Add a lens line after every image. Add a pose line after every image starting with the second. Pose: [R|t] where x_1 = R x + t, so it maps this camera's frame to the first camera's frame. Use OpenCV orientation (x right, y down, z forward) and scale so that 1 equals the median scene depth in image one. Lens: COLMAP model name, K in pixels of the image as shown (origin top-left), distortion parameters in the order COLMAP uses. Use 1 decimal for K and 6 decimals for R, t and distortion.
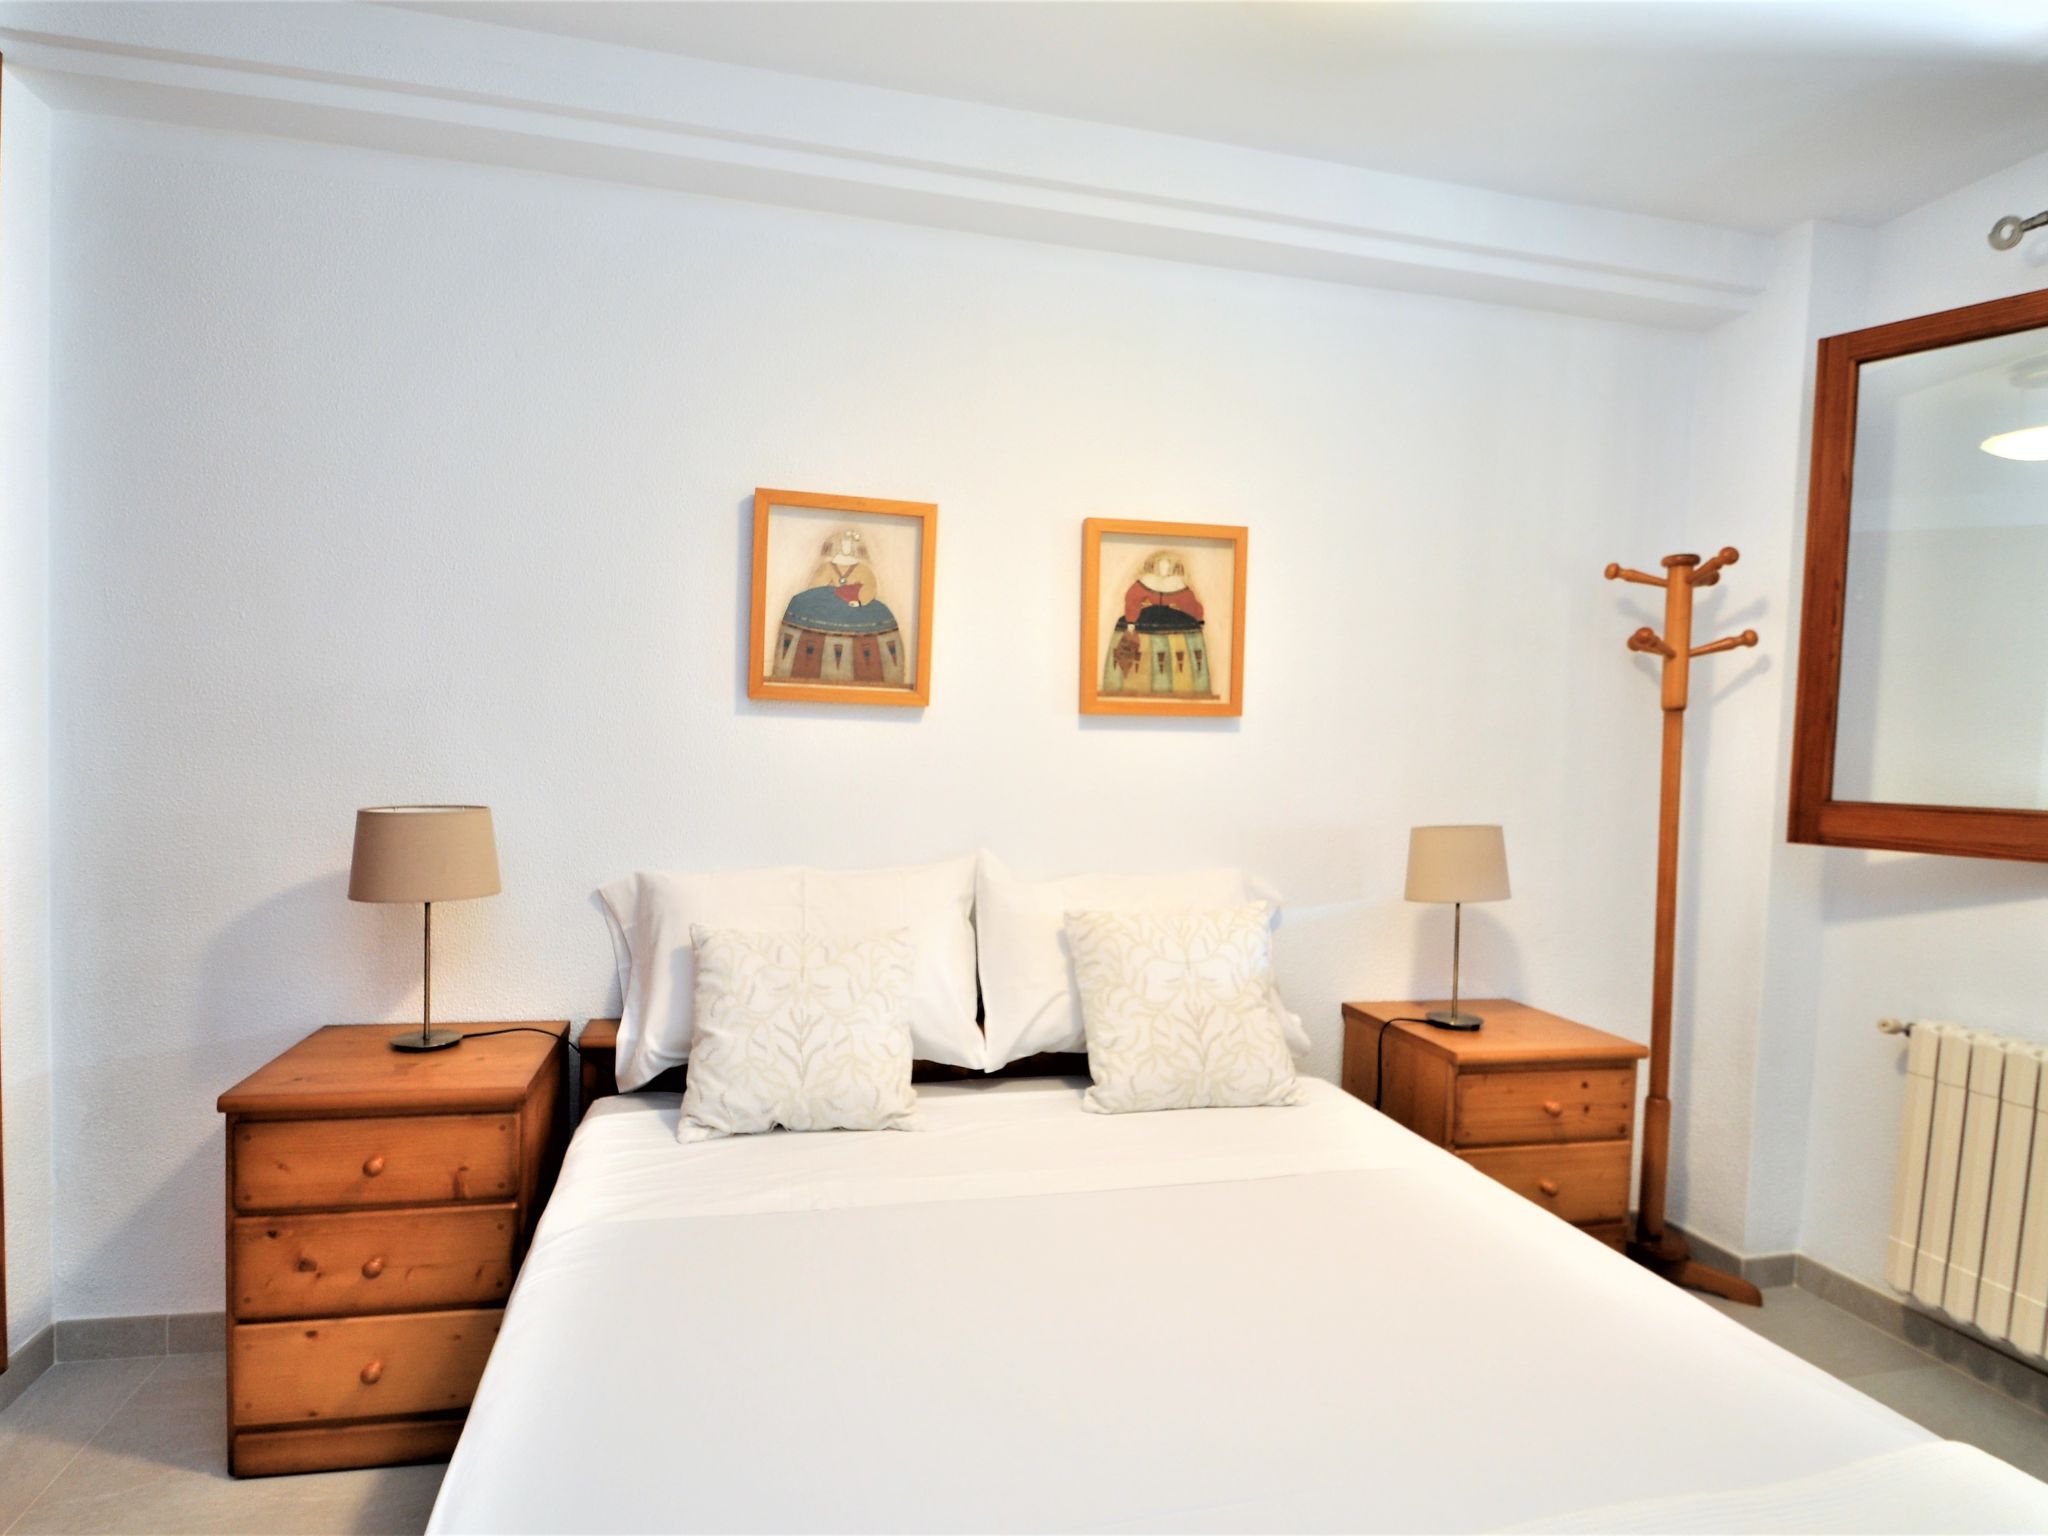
lens RADIAL K [[1104.5, 0, 1013.0], [0, 1104.5, 802.9], [0, 0, 1]] dist [0.010795, -0.021316]
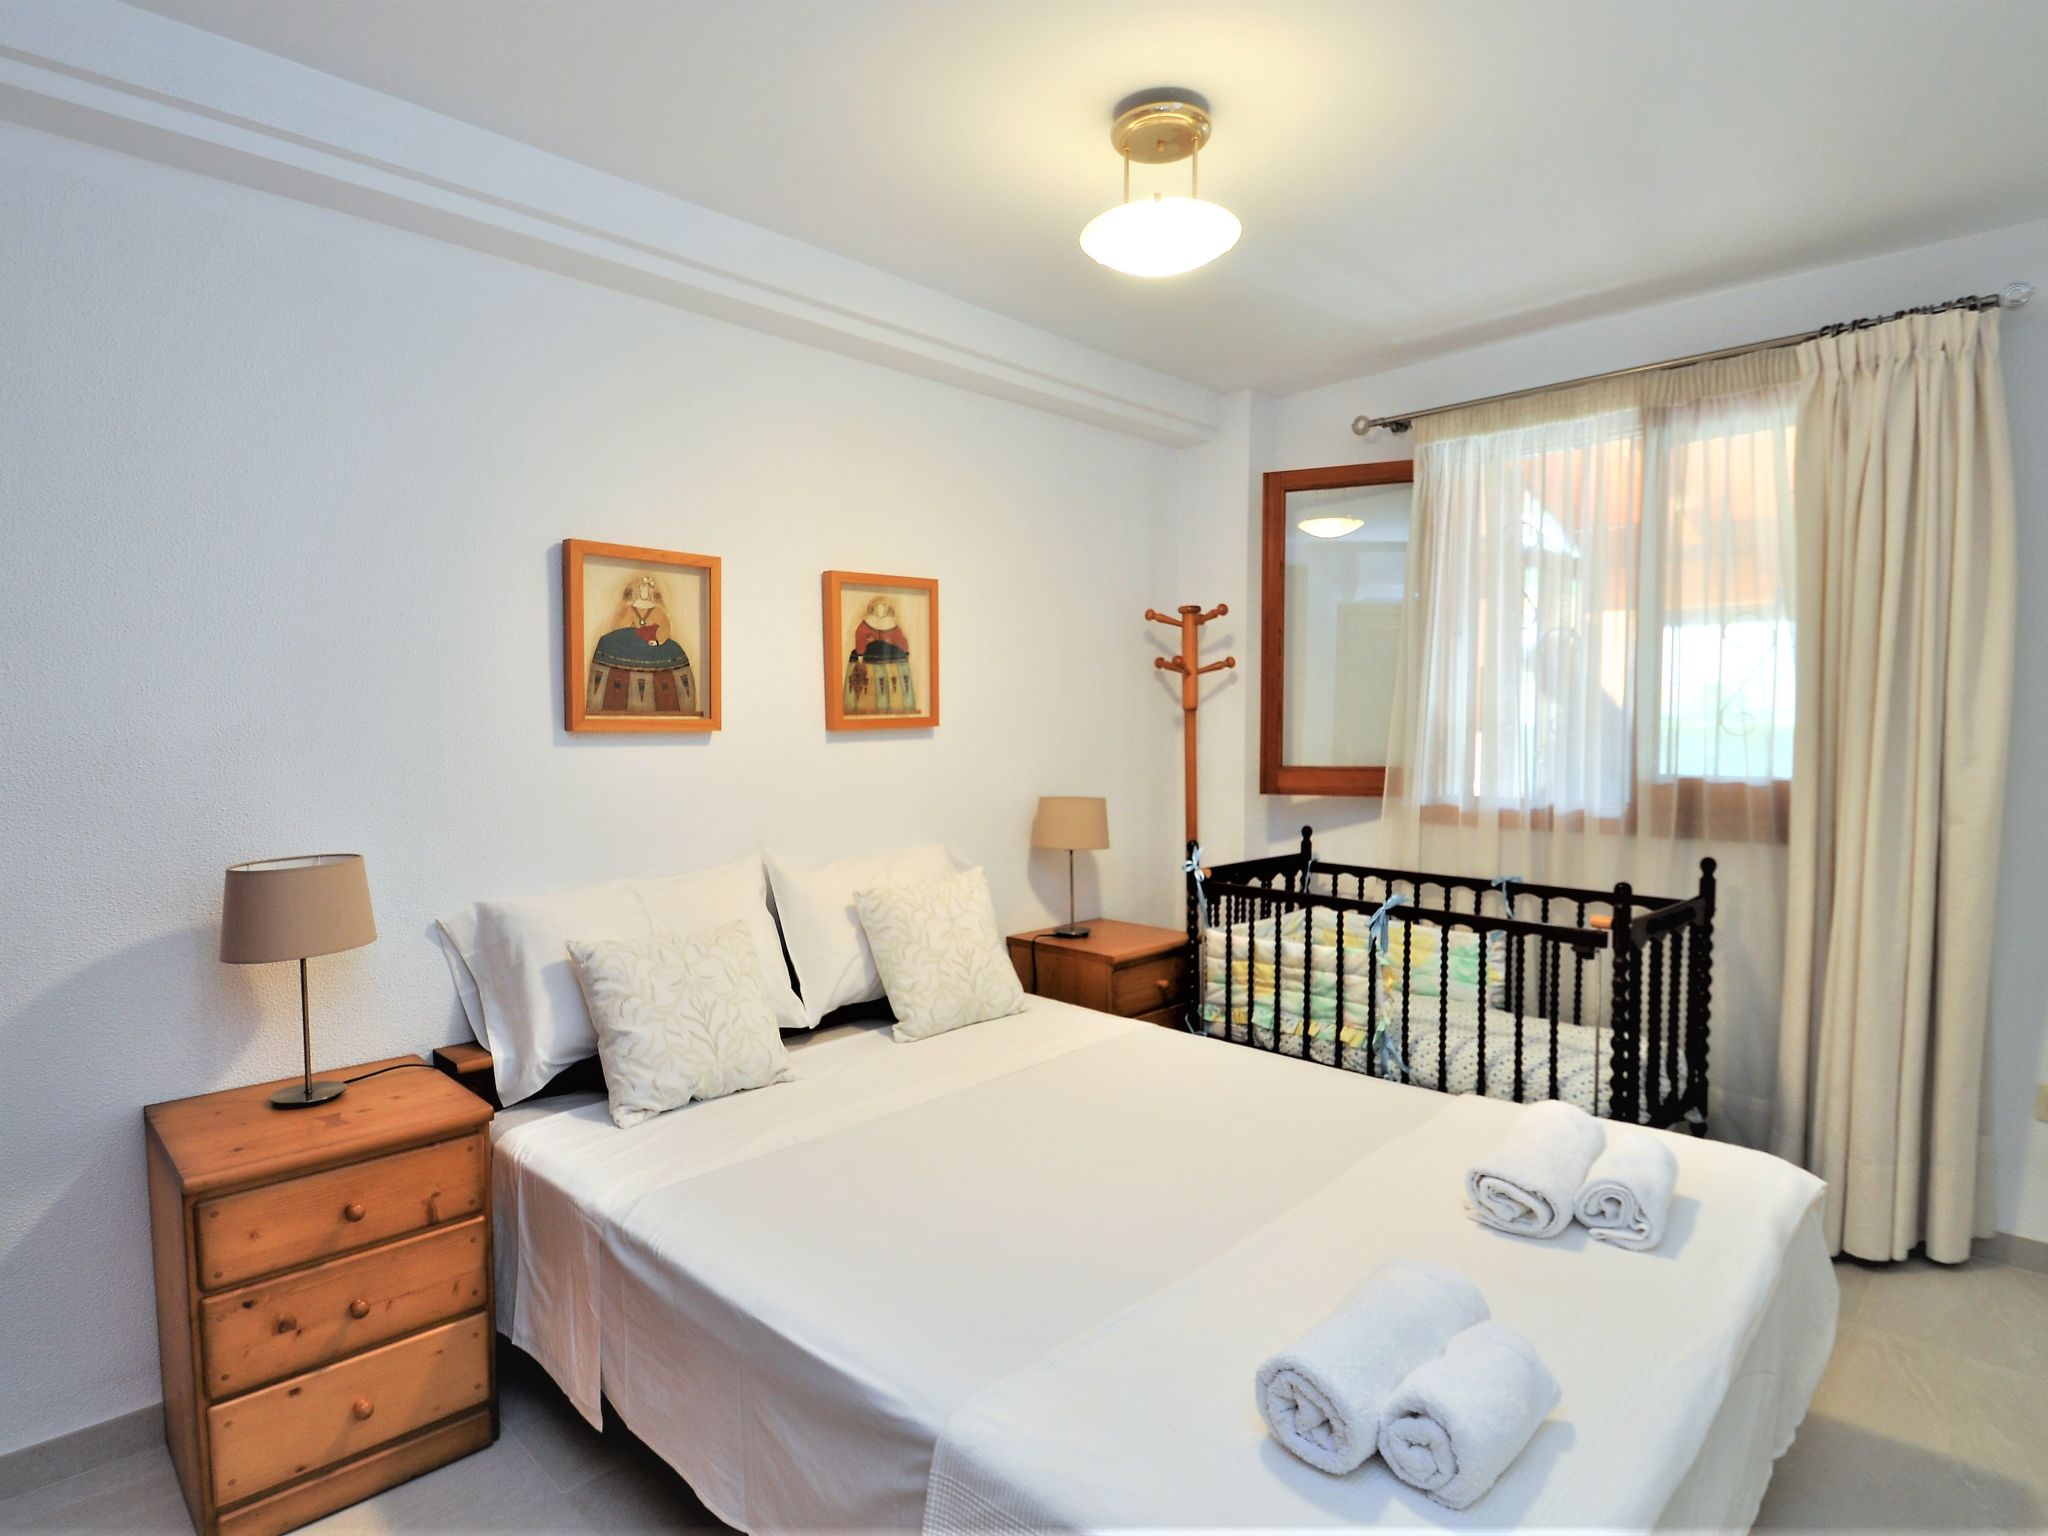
lens RADIAL K [[1104.5, 0, 1010.6], [0, 1104.5, 794.7], [0, 0, 1]] dist [0.010795, -0.021316]
pose [[0.847621, -0.071405, 0.525775, -0.449955], [0.057307, 0.997427, 0.043072, -0.054530], [-0.527498, -0.006378, 0.849533, -0.156596]]
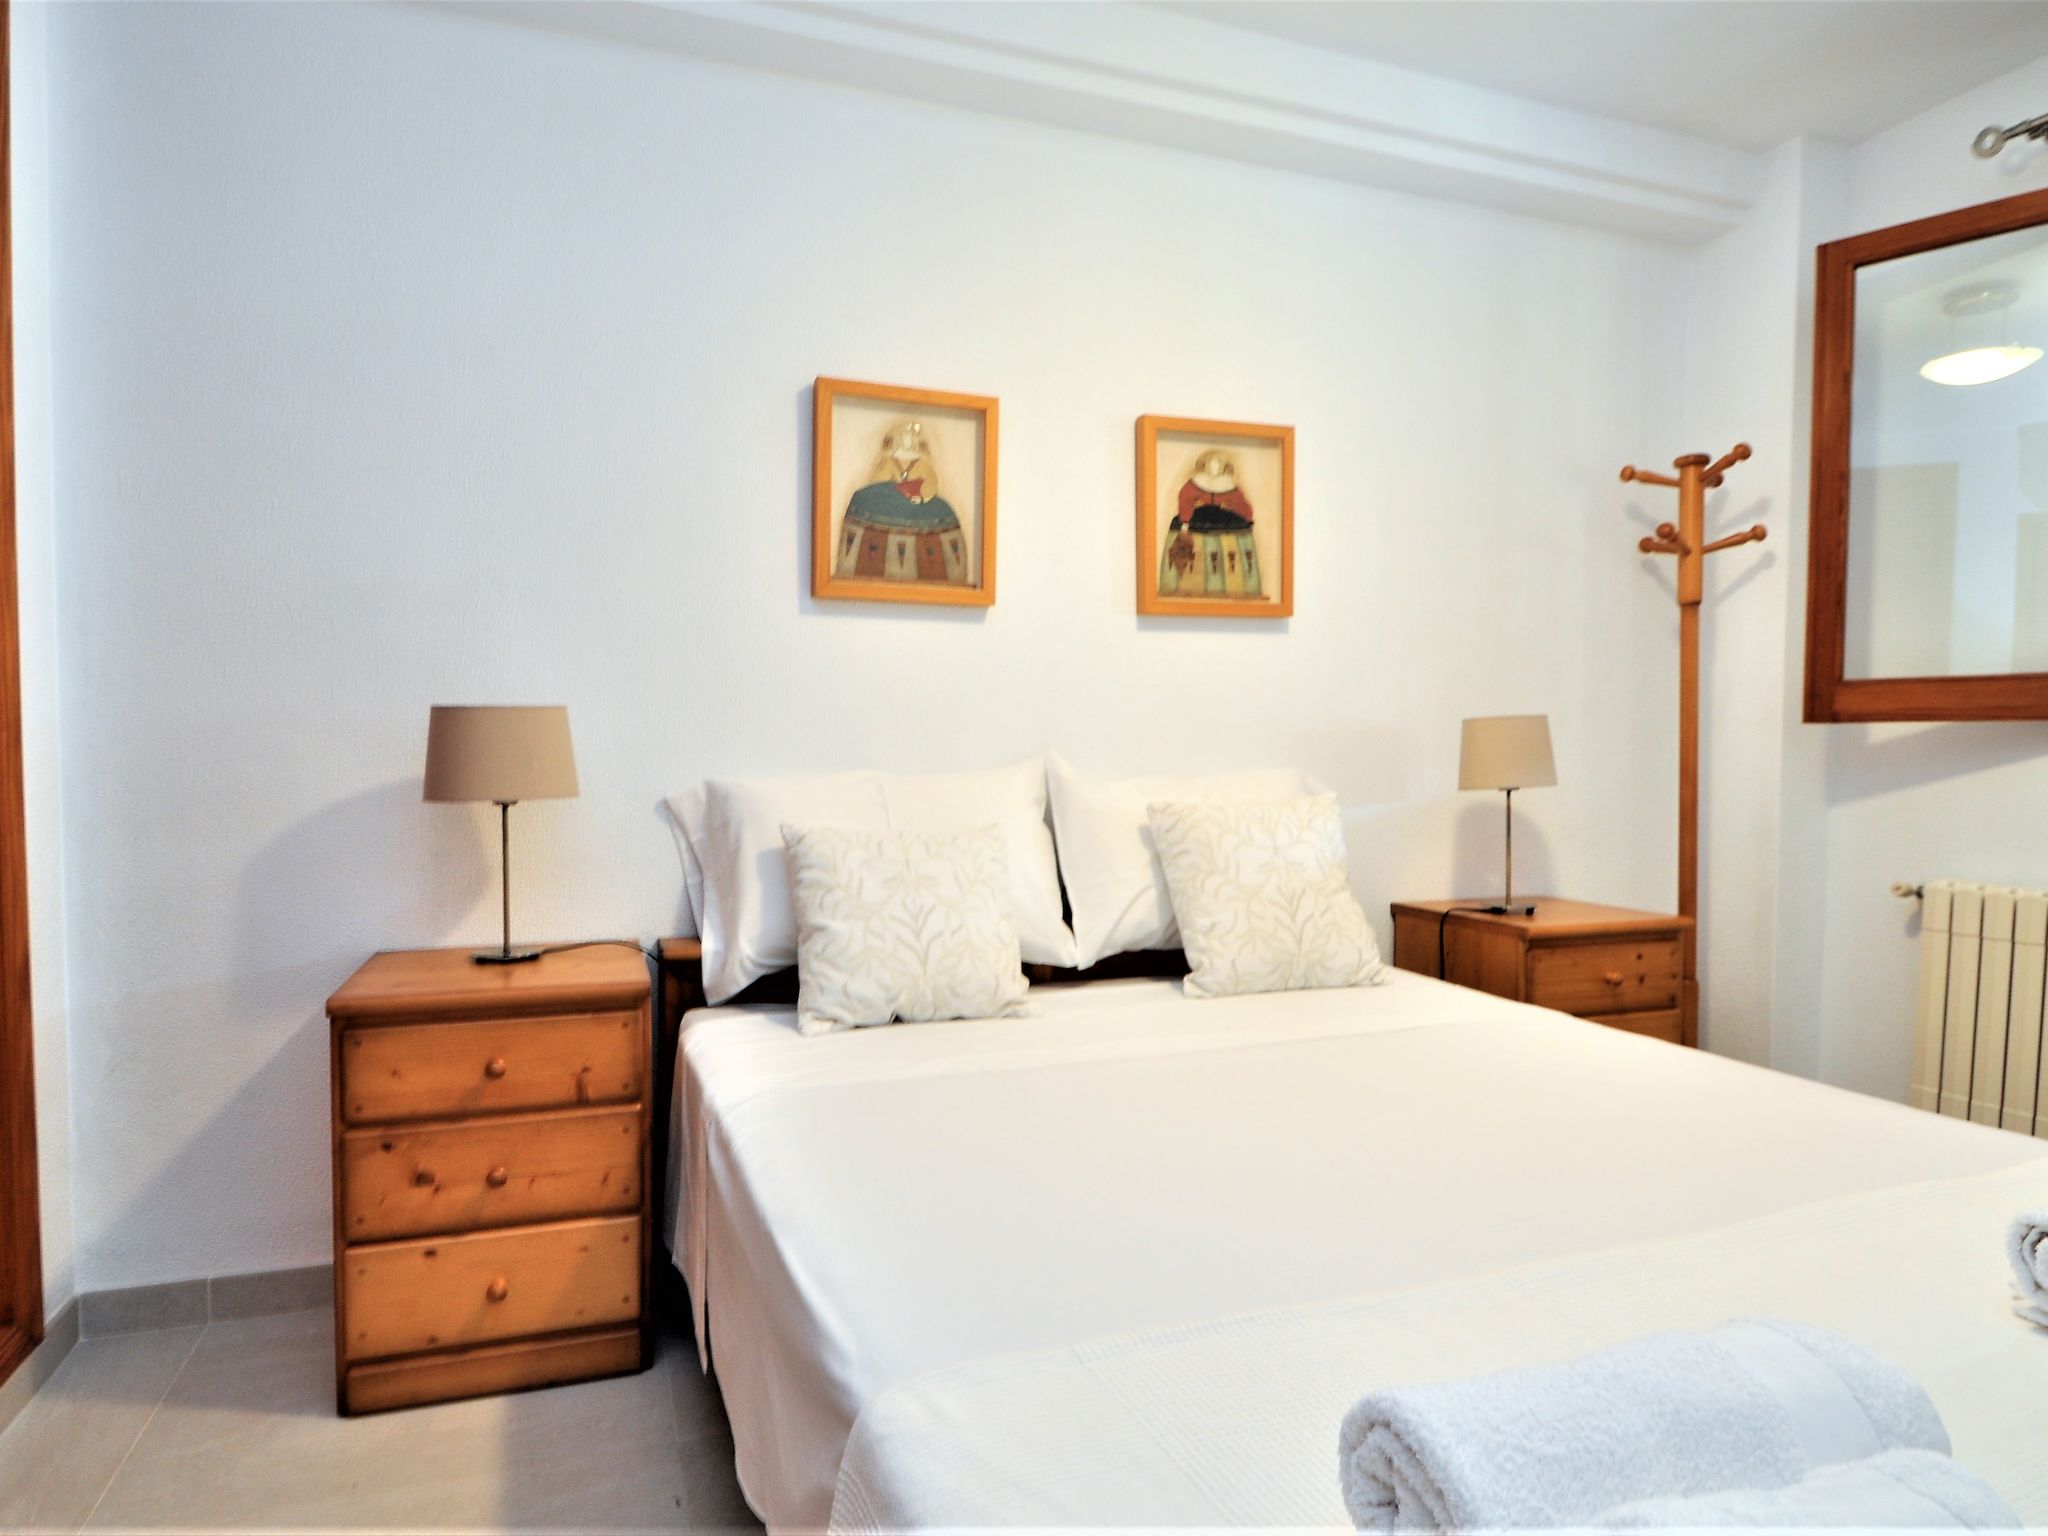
lens RADIAL K [[1209.4, 0, 1012.5], [0, 1209.4, 806.2], [0, 0, 1]] dist [0.001321, -0.007773]
pose [[0.992626, -0.035551, 0.115890, -0.197248], [0.036180, 0.999340, -0.003328, 0.097240], [-0.115695, 0.007496, 0.993257, -0.063084]]
